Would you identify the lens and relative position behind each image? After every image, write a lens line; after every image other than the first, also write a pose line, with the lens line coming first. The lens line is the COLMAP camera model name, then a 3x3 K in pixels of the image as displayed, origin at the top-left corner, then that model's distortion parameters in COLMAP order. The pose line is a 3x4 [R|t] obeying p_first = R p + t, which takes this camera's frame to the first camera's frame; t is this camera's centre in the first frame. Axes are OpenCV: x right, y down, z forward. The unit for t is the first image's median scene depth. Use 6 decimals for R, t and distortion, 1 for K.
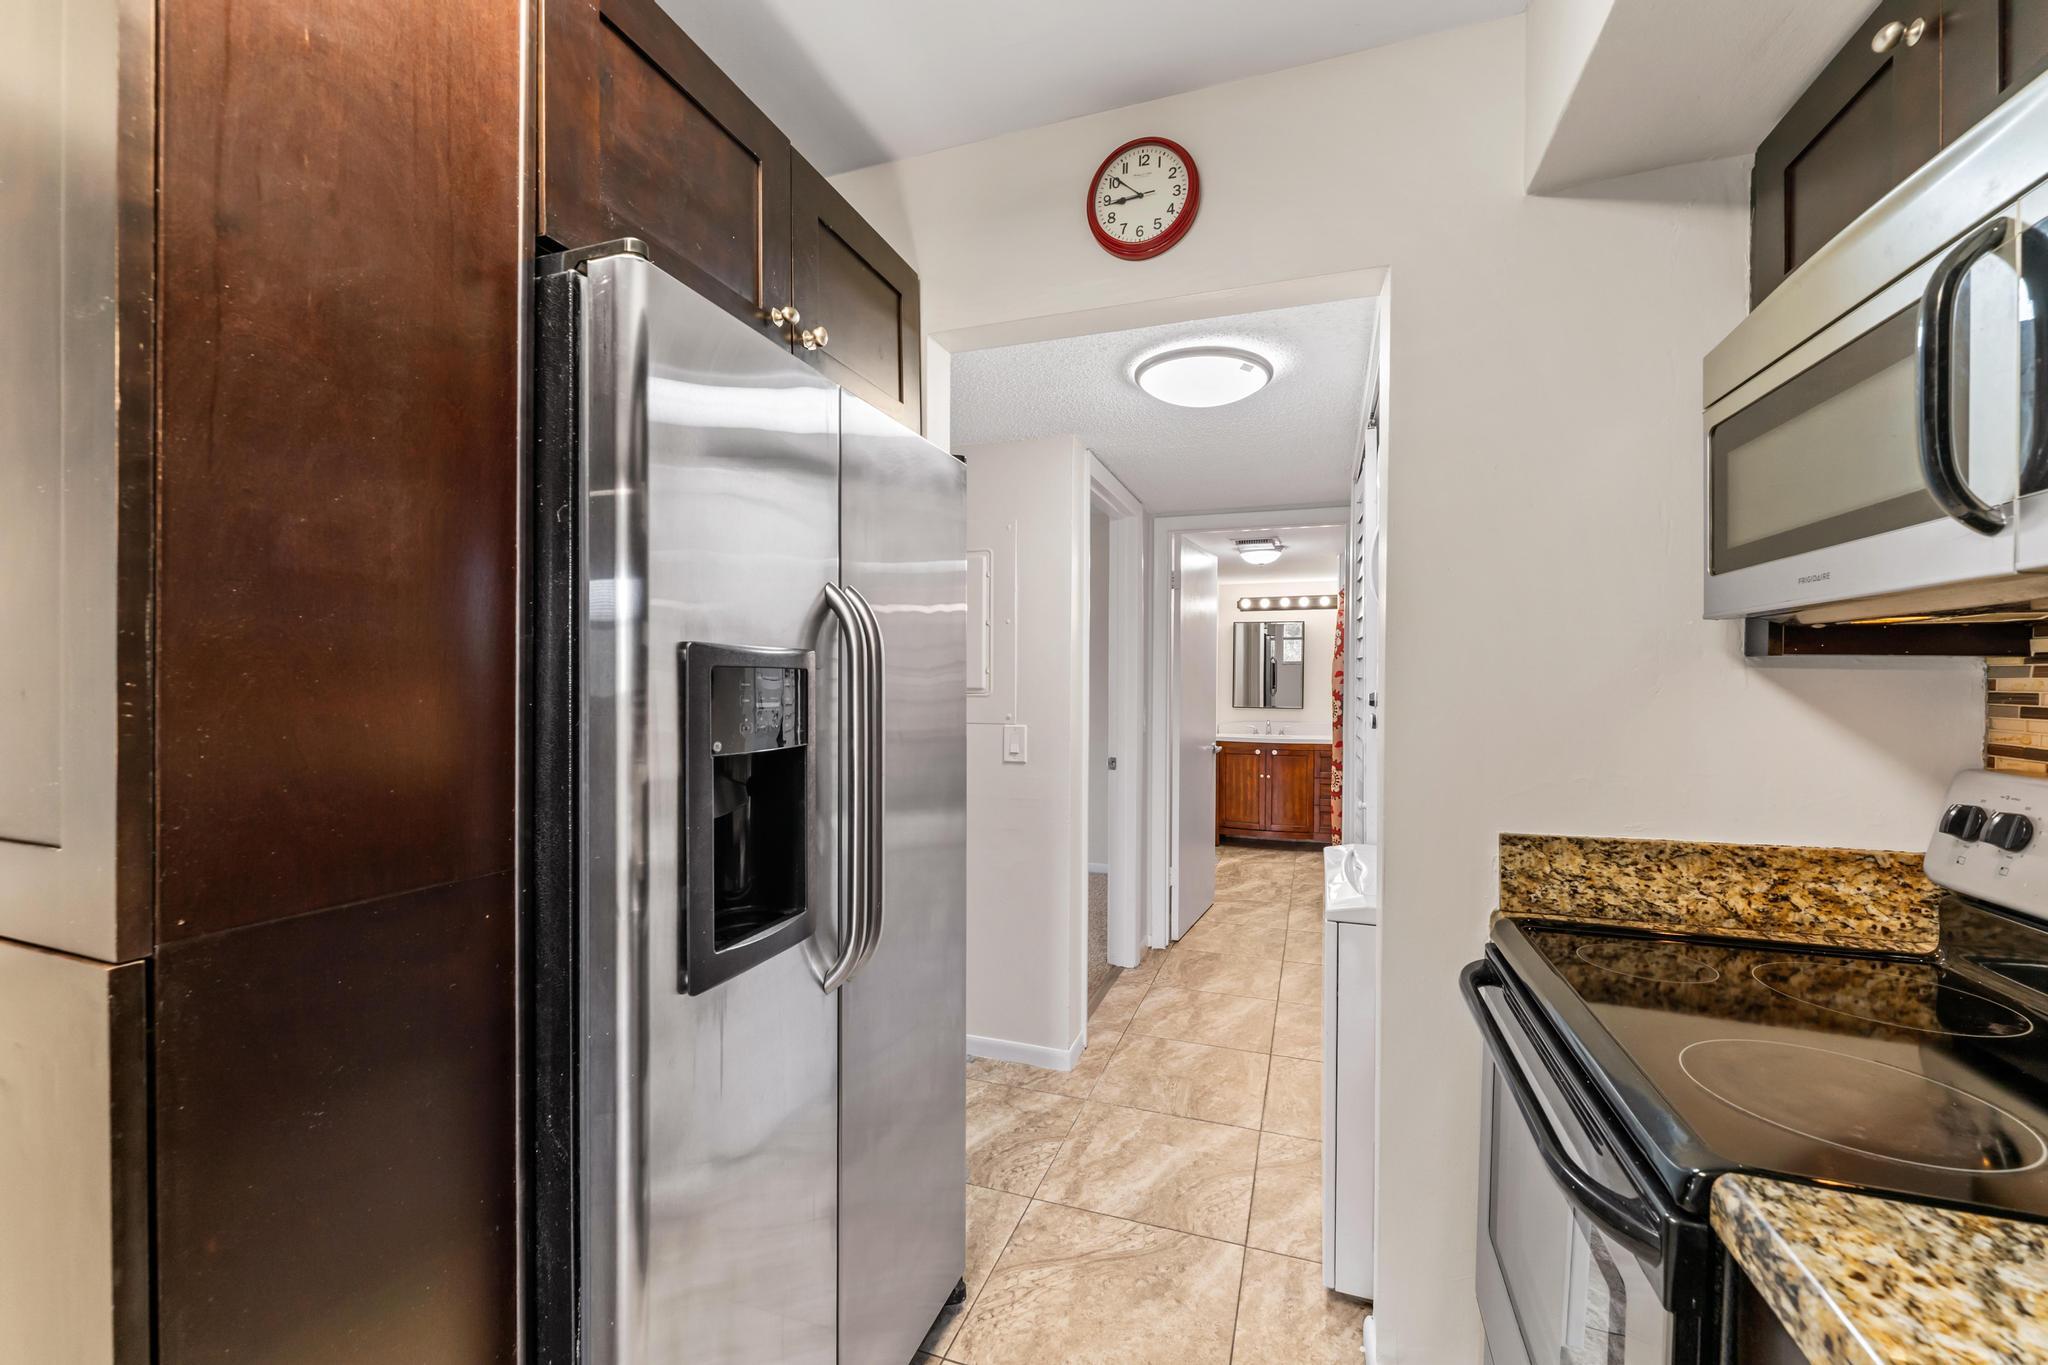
lens RADIAL K [[827.1, 0, 1029.8], [0, 827.1, 691.6], [0, 0, 1]] dist [-0.001013, 0.000425]
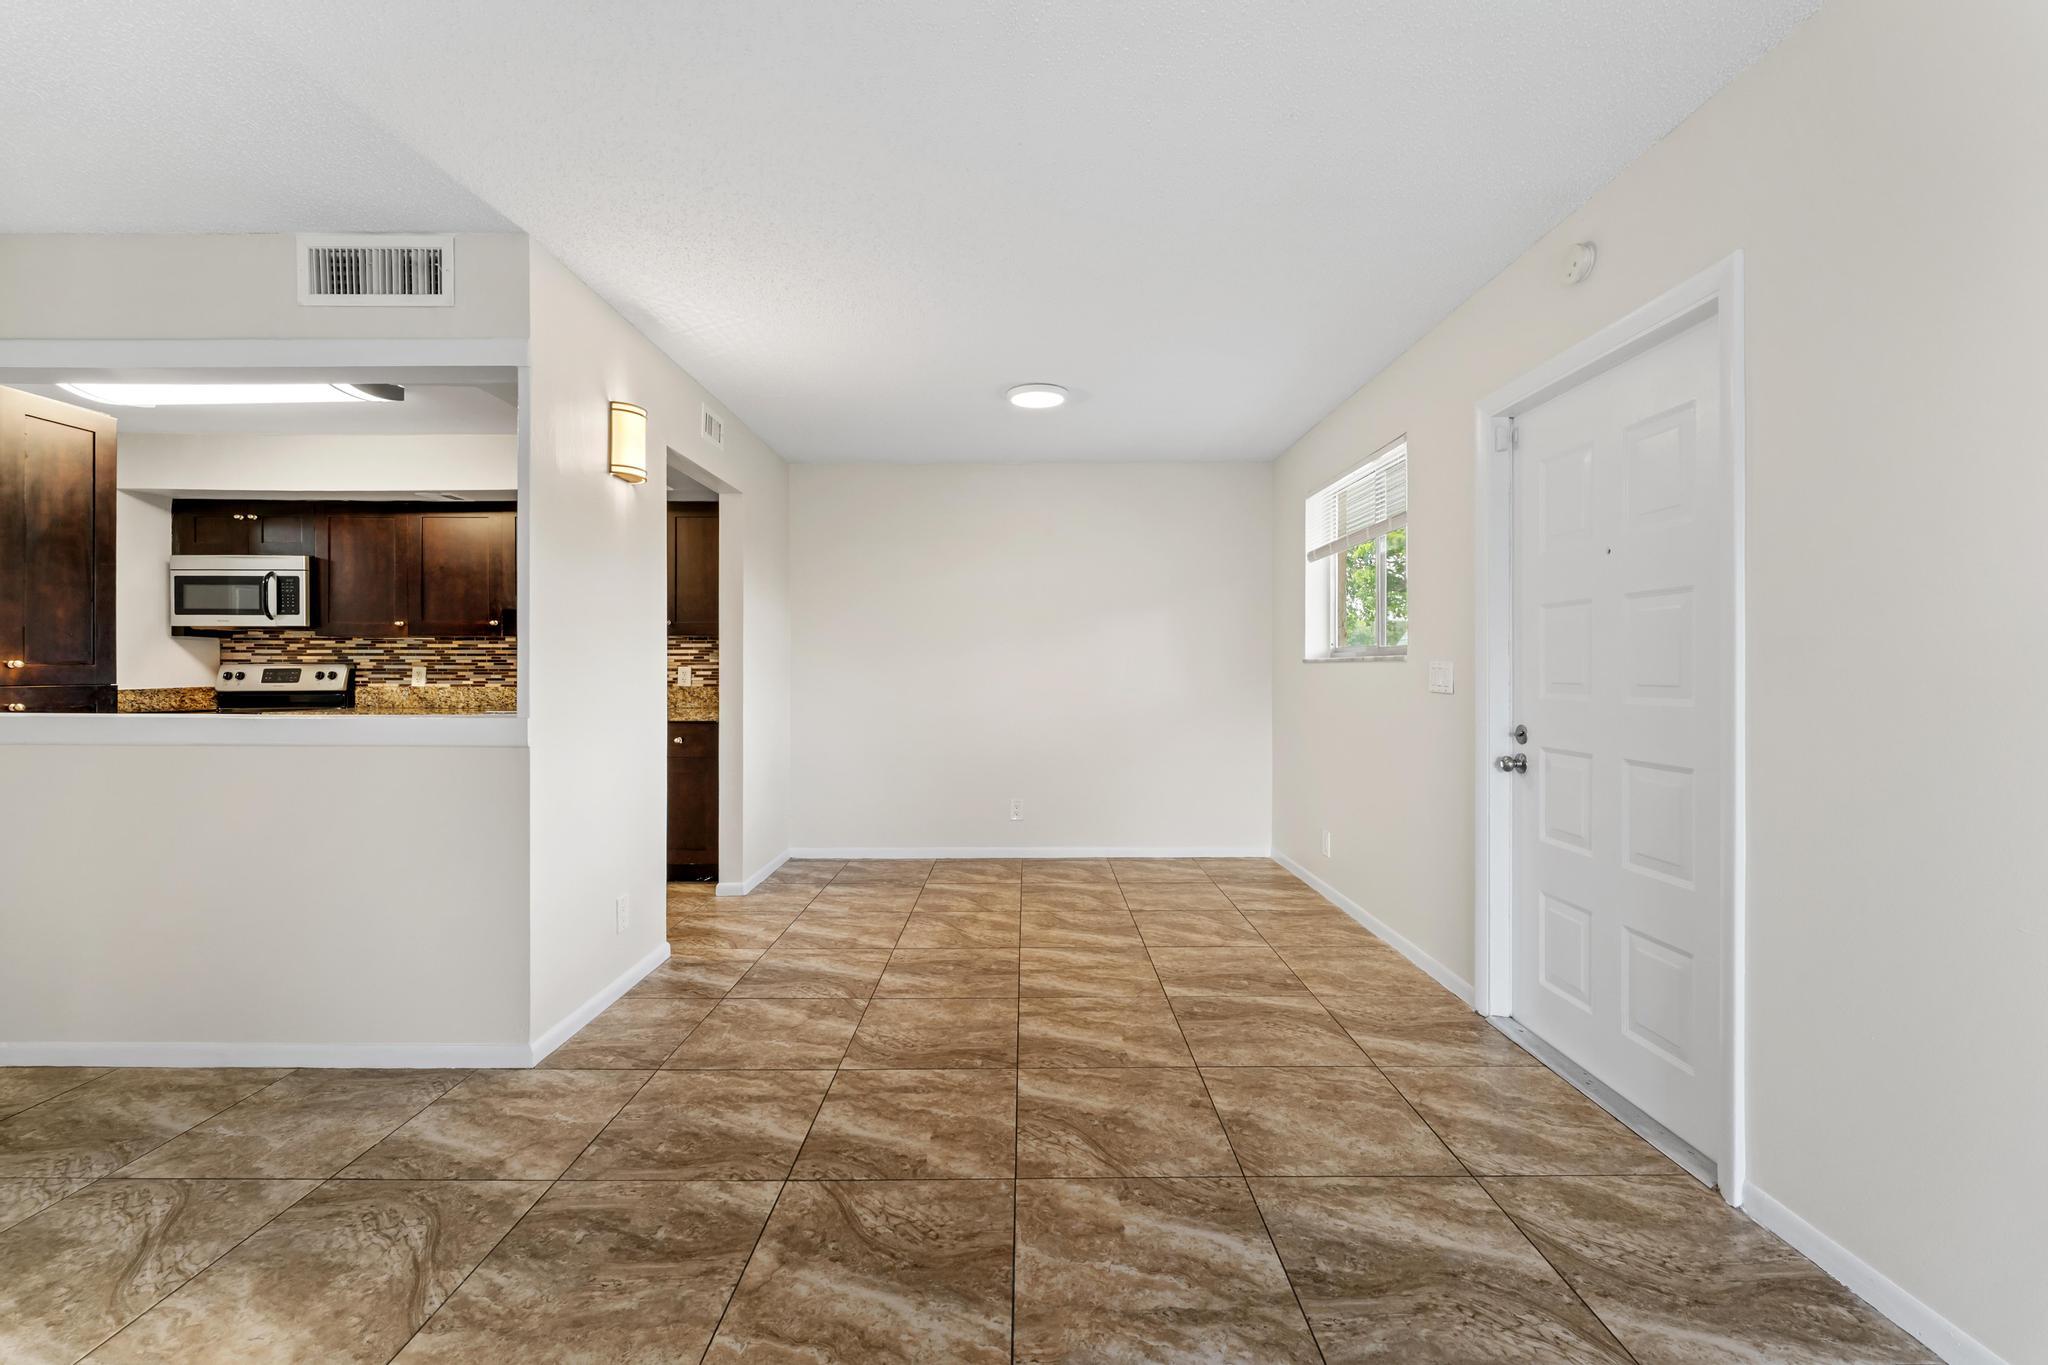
lens RADIAL K [[827.1, 0, 1019.1], [0, 827.1, 669.0], [0, 0, 1]] dist [-0.001013, 0.000425]
pose [[-0.331742, -0.003064, 0.943365, -3.874121], [0.011970, 0.999901, 0.007457, 0.122591], [-0.943294, 0.013765, -0.331673, -1.330586]]
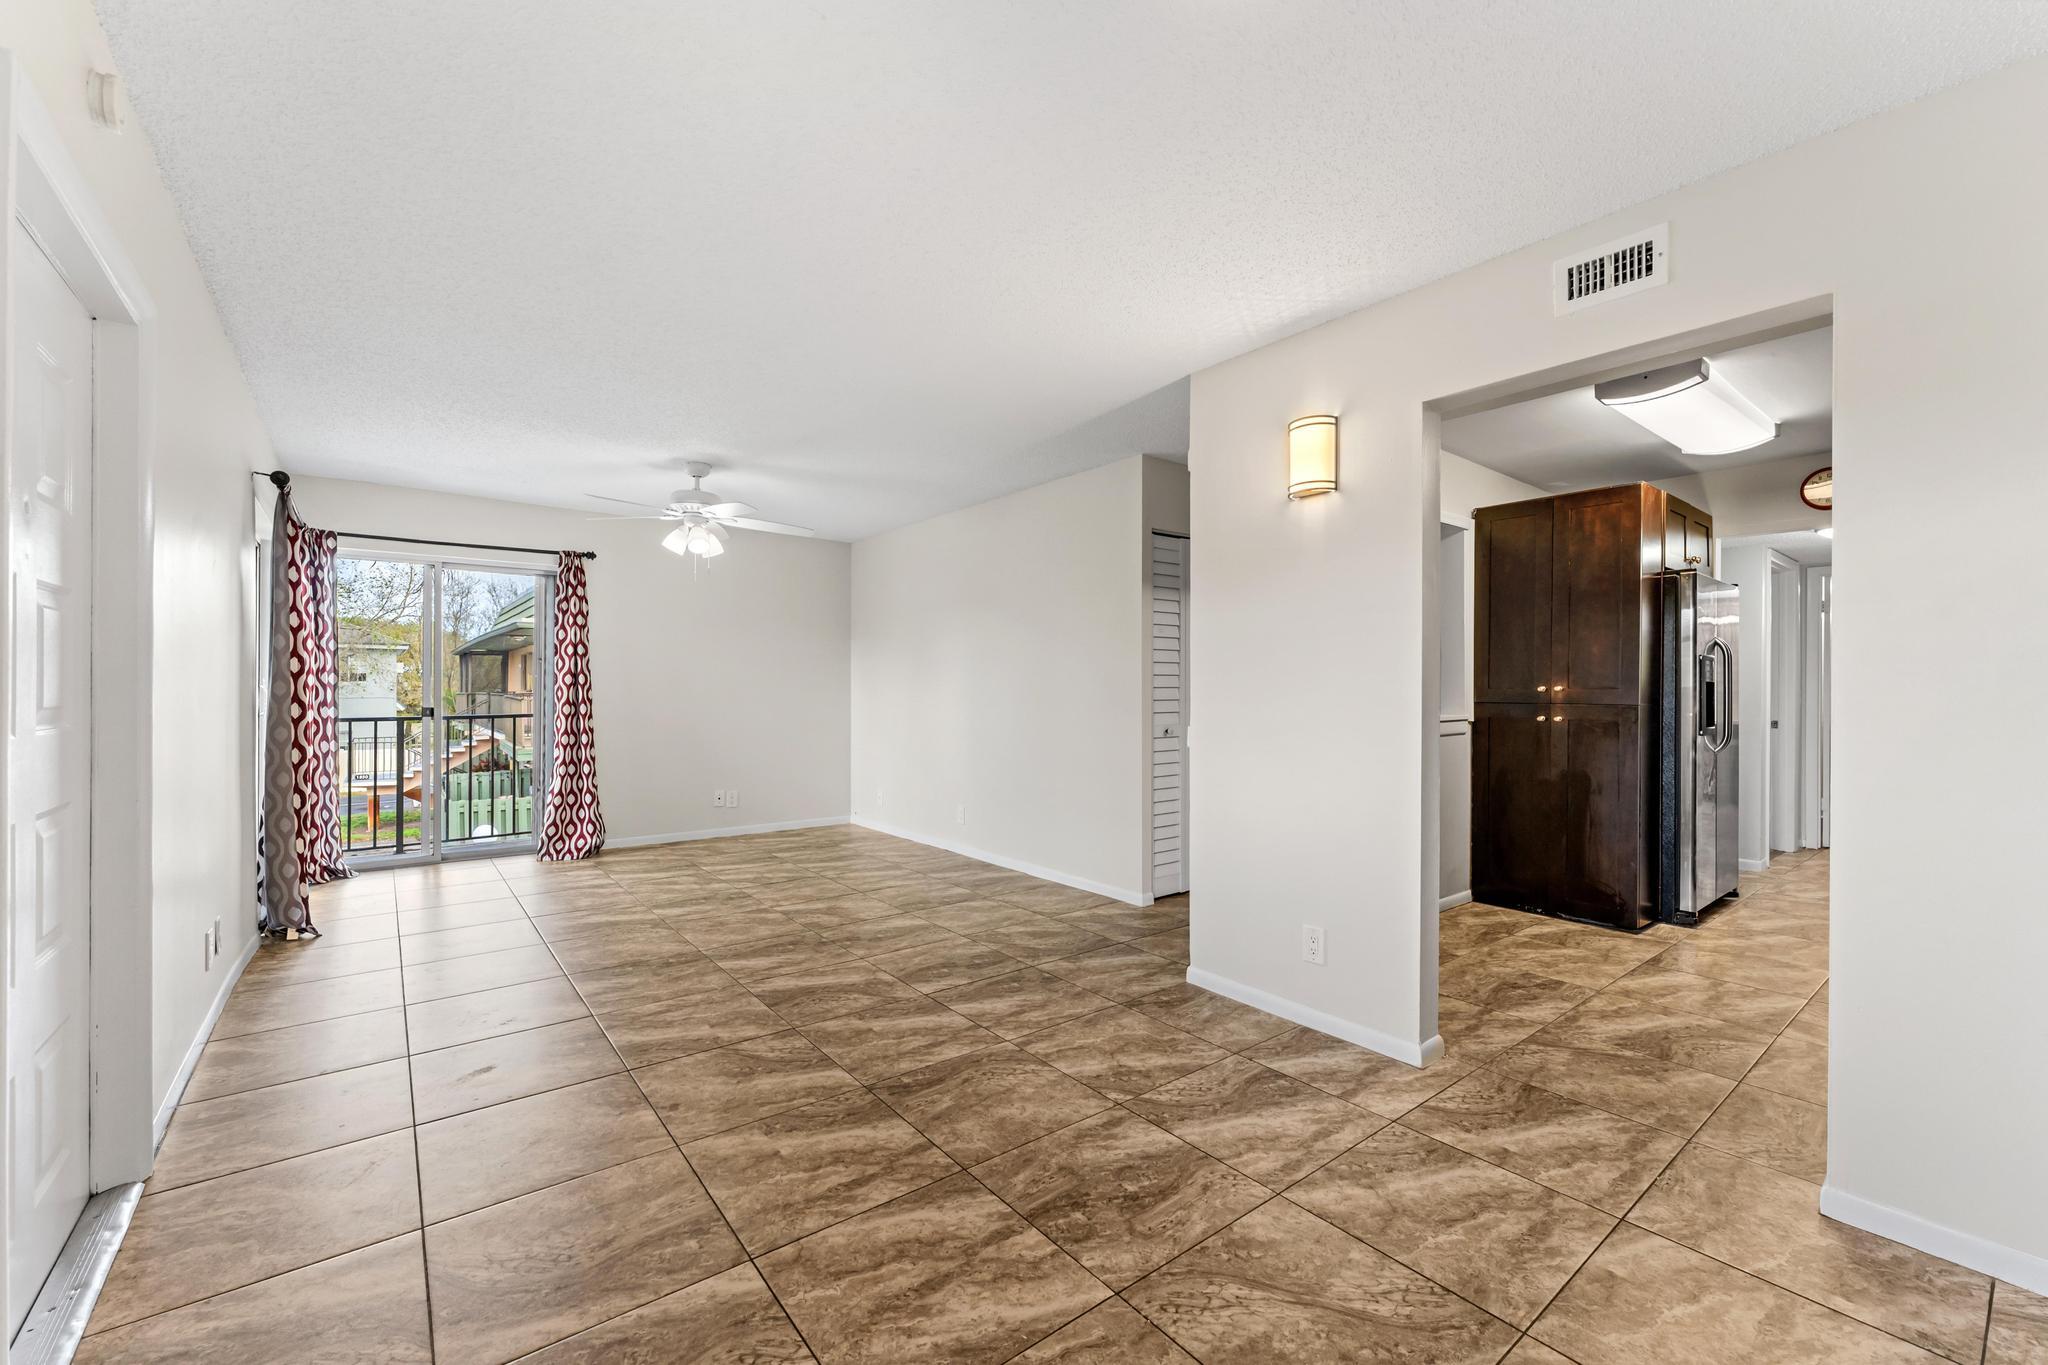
lens RADIAL K [[827.1, 0, 1034.3], [0, 827.1, 690.3], [0, 0, 1]] dist [-0.001013, 0.000425]
pose [[0.850966, 0.000965, -0.525220, -0.812620], [-0.008468, 0.999894, -0.011884, 0.156400], [0.525153, 0.014560, 0.850883, -3.335281]]
